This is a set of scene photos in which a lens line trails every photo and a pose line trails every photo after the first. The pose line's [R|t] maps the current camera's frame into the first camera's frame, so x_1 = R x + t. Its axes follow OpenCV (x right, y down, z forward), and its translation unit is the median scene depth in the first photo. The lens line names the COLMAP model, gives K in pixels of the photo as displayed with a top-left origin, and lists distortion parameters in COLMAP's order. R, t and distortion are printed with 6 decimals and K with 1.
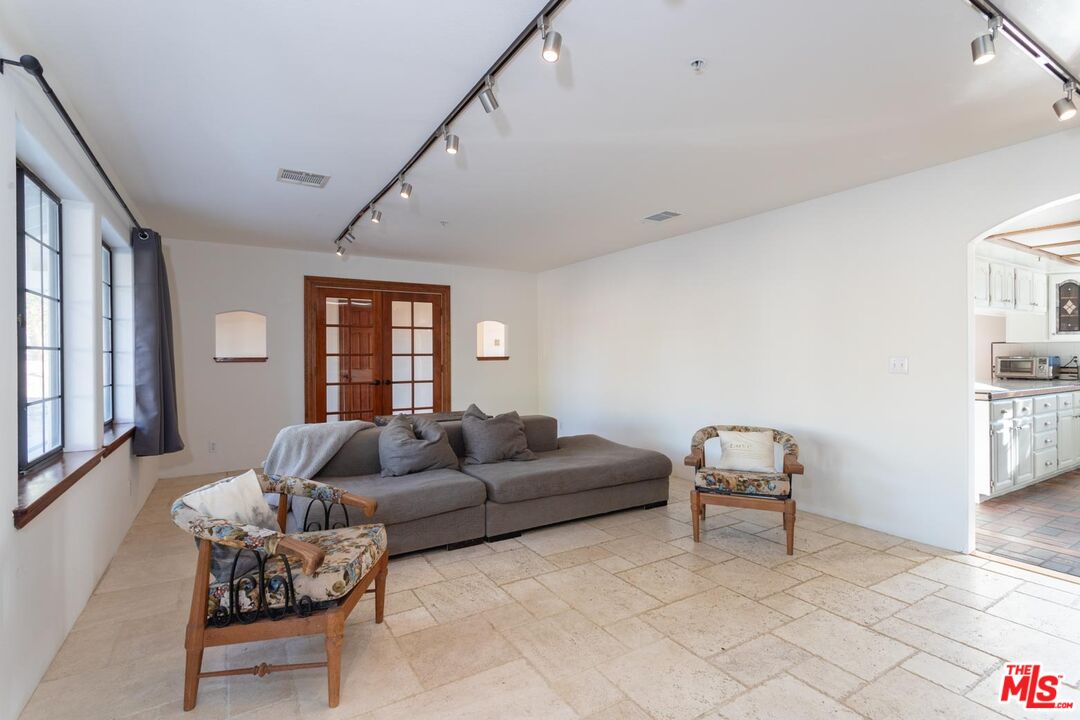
lens RADIAL K [[509.7, 0, 538.0], [0, 509.7, 357.7], [0, 0, 1]] dist [0.001690, 0.000708]
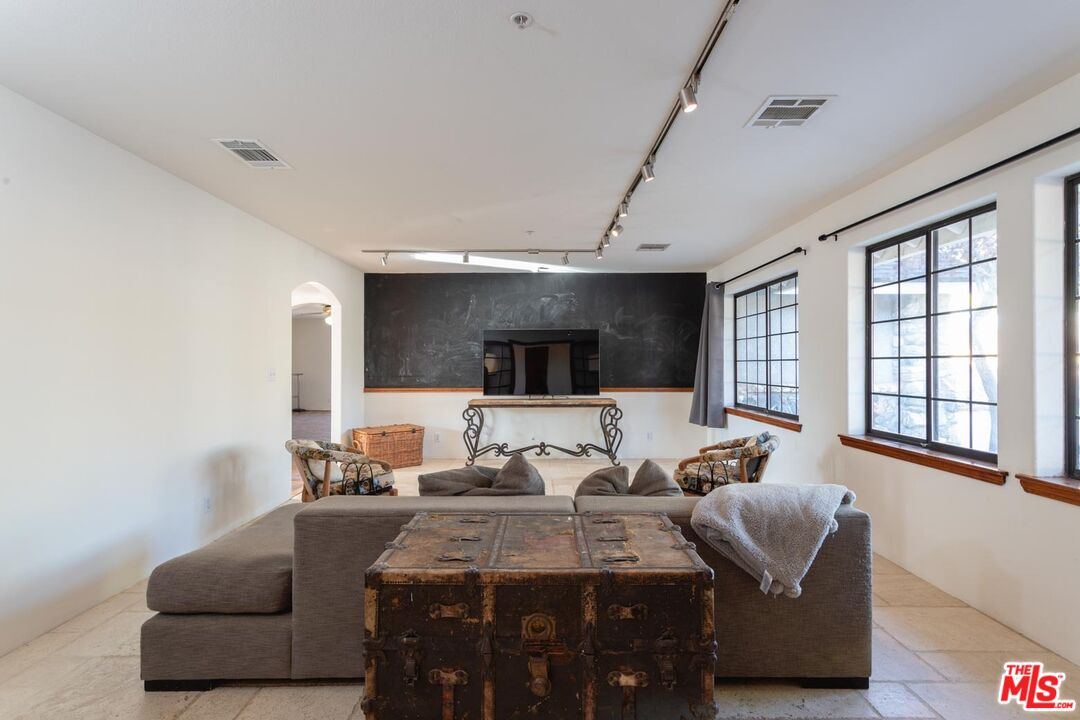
lens RADIAL K [[515.4, 0, 537.8], [0, 515.4, 363.2], [0, 0, 1]] dist [0.001884, 0.000276]
pose [[-0.857626, 0.007441, 0.514220, -0.405318], [0.009036, 0.999959, 0.000599, -0.006443], [-0.514195, 0.005160, -0.857658, 1.391567]]
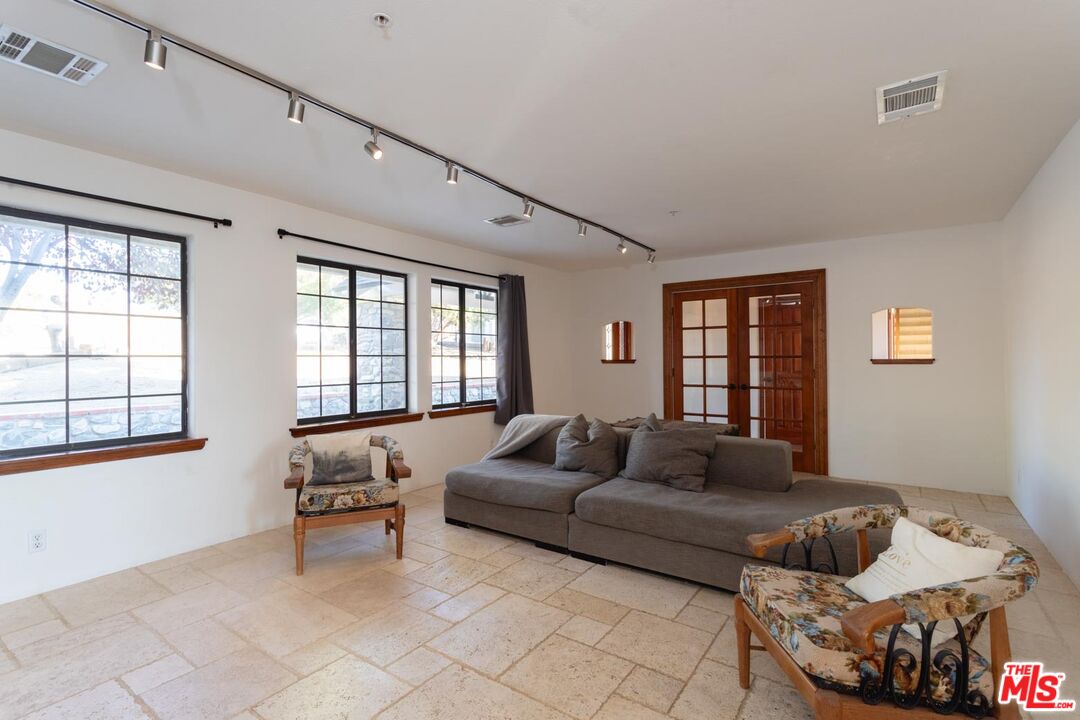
lens RADIAL K [[509.7, 0, 538.0], [0, 509.7, 357.7], [0, 0, 1]] dist [0.001690, 0.000708]
pose [[0.392098, -0.000301, -0.919923, 0.584723], [-0.000803, 0.999999, -0.000669, -0.004987], [0.919923, 0.001001, 0.392098, 0.442530]]
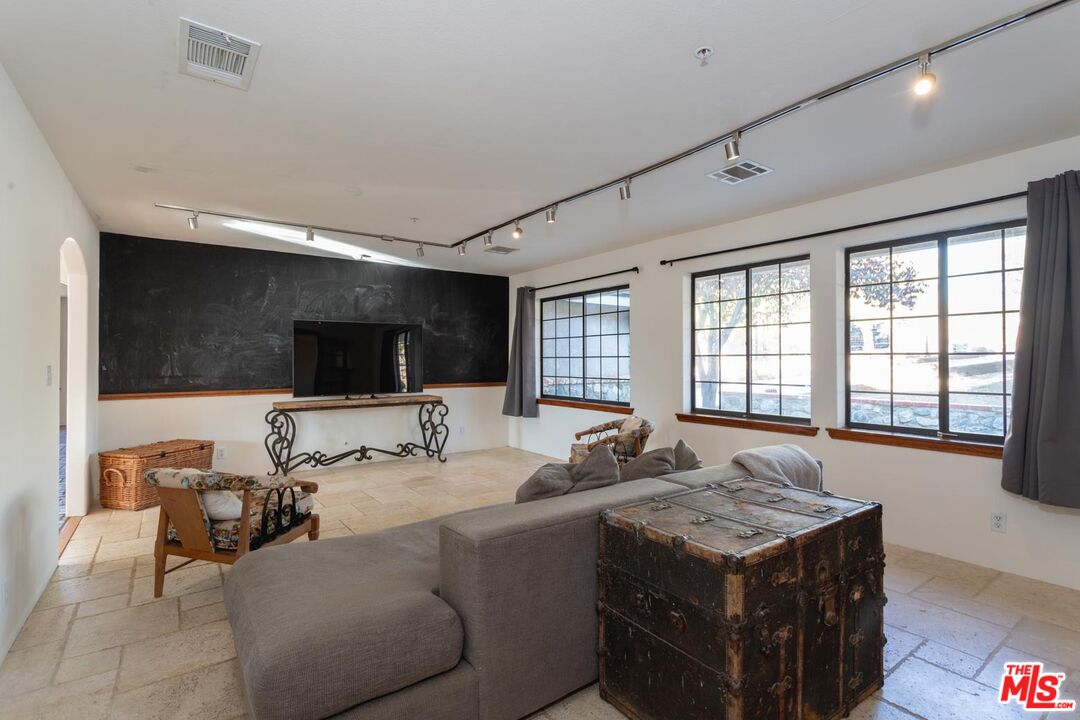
lens RADIAL K [[509.7, 0, 538.0], [0, 509.7, 357.7], [0, 0, 1]] dist [0.001690, 0.000708]
pose [[-0.996833, 0.006858, -0.079231, -0.003343], [0.006786, 0.999976, 0.001185, -0.008579], [0.079238, 0.000644, -0.996856, 1.487616]]
